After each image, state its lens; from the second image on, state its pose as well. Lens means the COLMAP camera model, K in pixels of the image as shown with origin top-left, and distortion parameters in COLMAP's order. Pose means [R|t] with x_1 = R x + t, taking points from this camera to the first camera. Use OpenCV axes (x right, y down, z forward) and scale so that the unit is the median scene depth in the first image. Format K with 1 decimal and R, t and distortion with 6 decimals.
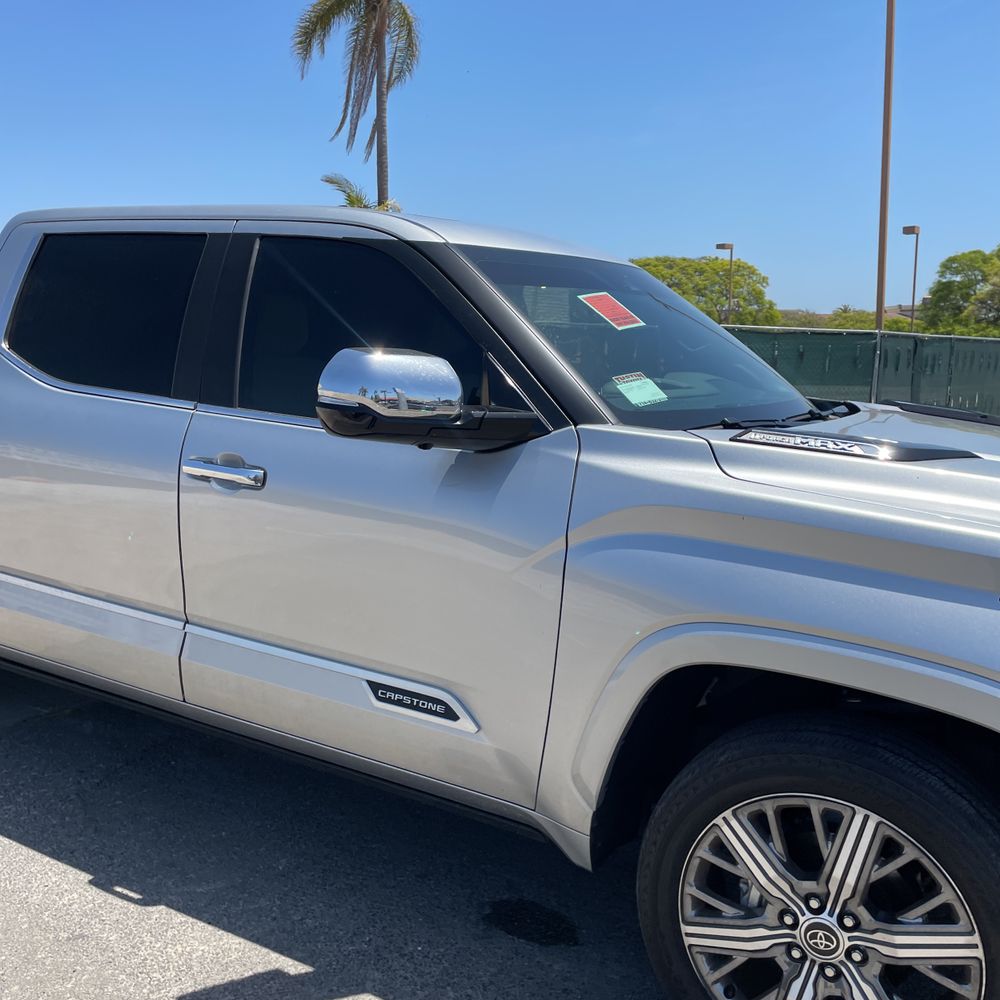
lens RADIAL K [[1018.7, 0, 502.5], [0, 1018.7, 508.3], [0, 0, 1]] dist [0.103195, -0.133355]
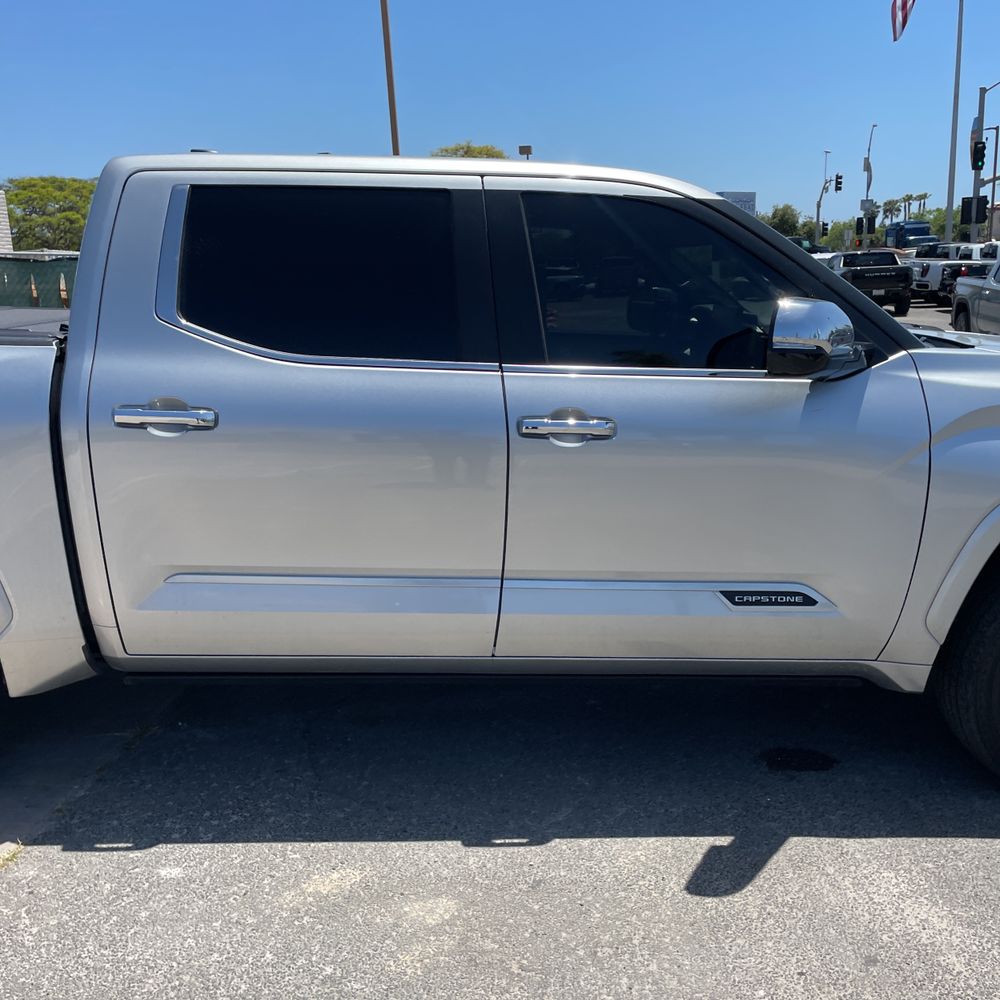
lens RADIAL K [[1010.0, 0, 498.9], [0, 1010.0, 525.6], [0, 0, 1]] dist [0.099759, -0.114004]
pose [[0.846873, -0.163351, 0.506086, -1.067023], [0.119353, 0.985760, 0.118454, -0.081943], [-0.518229, -0.039913, 0.854310, 0.184069]]
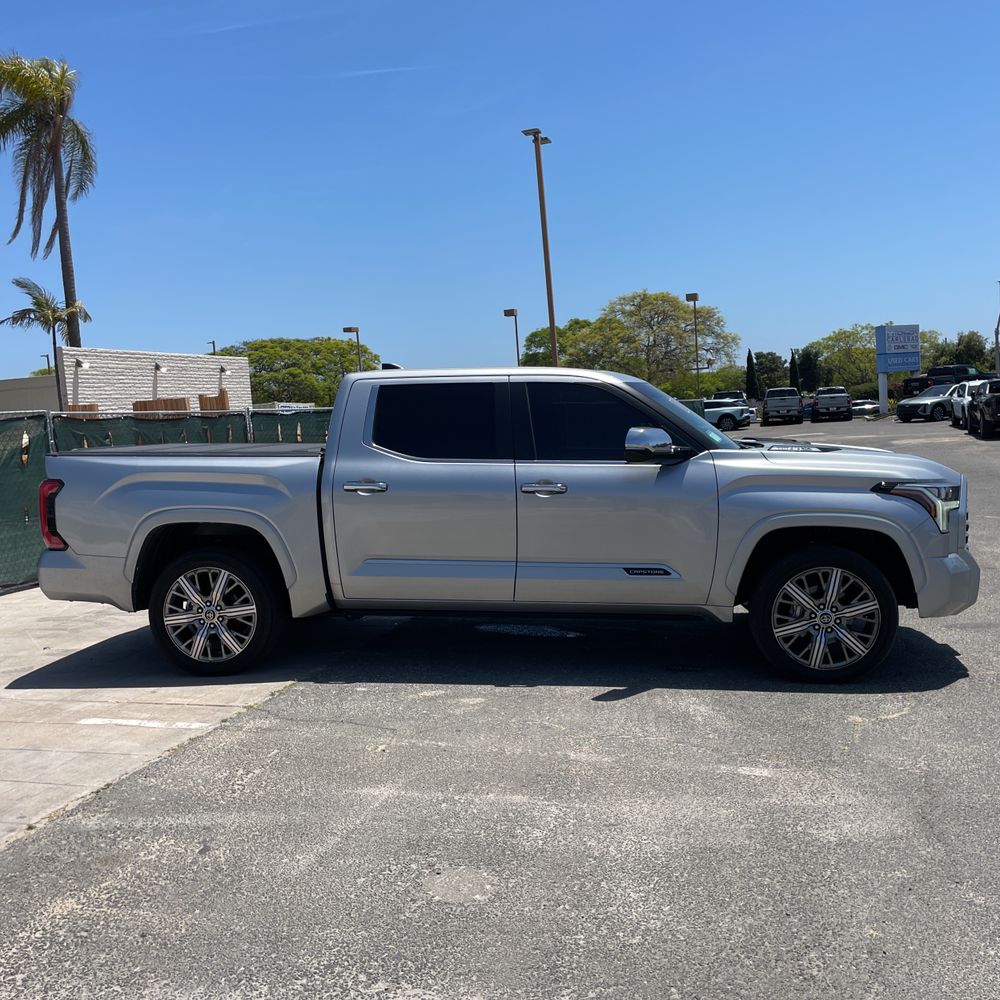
lens RADIAL K [[1018.7, 0, 502.5], [0, 1018.7, 508.3], [0, 0, 1]] dist [0.103195, -0.133355]
pose [[0.926510, -0.099062, 0.362995, -1.436214], [0.125114, 0.990936, -0.048914, 0.131834], [-0.354859, 0.090735, 0.930506, -1.282004]]
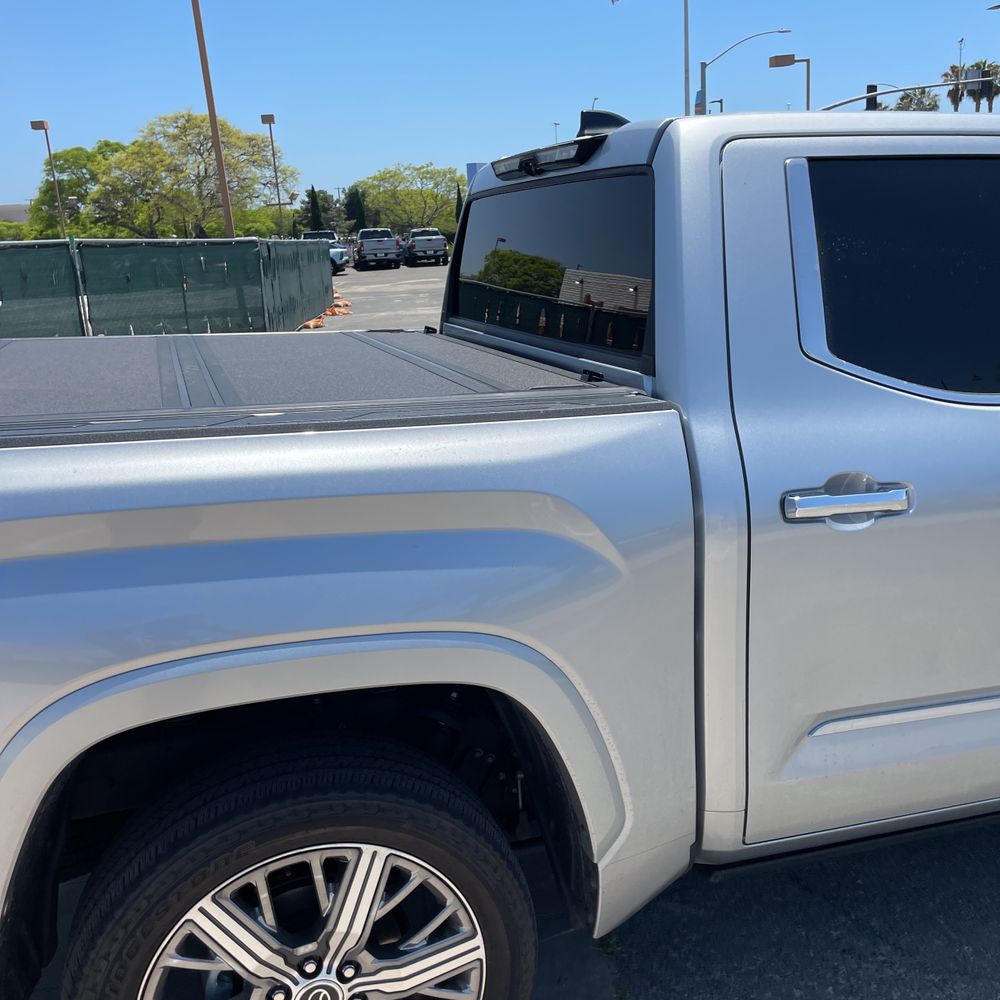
lens RADIAL K [[1018.7, 0, 502.5], [0, 1018.7, 508.3], [0, 0, 1]] dist [0.103195, -0.133355]
pose [[0.679413, -0.237991, 0.694088, -1.550187], [0.173656, 0.971218, 0.163029, -0.298756], [-0.712911, 0.009769, 0.701187, 1.079934]]
